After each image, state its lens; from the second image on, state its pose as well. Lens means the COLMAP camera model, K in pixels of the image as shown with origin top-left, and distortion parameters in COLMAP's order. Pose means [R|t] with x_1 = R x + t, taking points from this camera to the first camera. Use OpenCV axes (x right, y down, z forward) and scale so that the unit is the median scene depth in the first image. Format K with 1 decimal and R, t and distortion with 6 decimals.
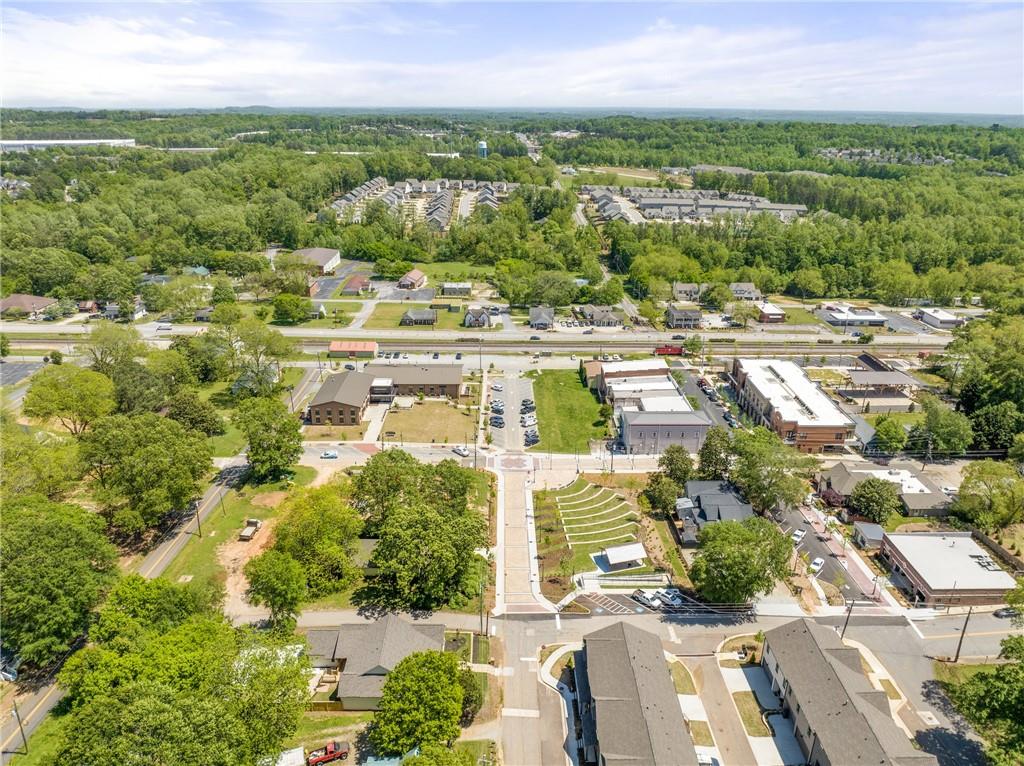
lens RADIAL K [[726.4, 0, 508.0], [0, 726.4, 382.6], [0, 0, 1]] dist [-0.031763, 0.000024]
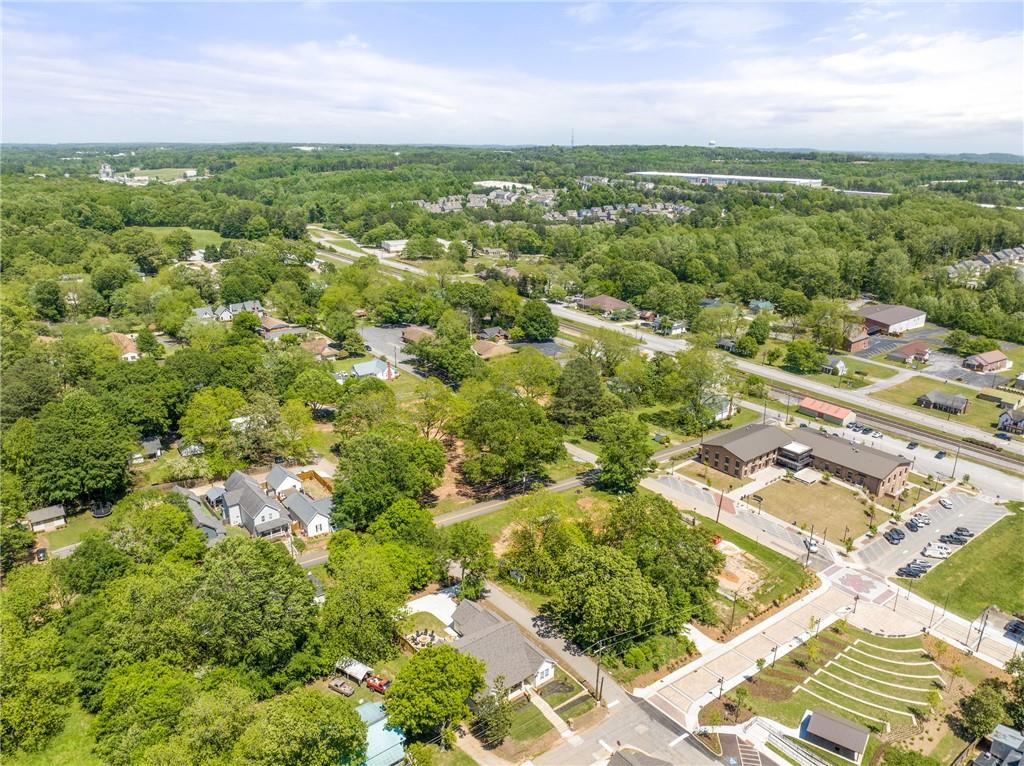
lens RADIAL K [[726.4, 0, 508.0], [0, 726.4, 382.6], [0, 0, 1]] dist [-0.031763, 0.000024]
pose [[0.614216, 0.249546, -0.748642, 0.216897], [-0.290028, 0.953674, 0.079939, -0.037584], [0.733909, 0.168028, 0.658137, 0.099955]]
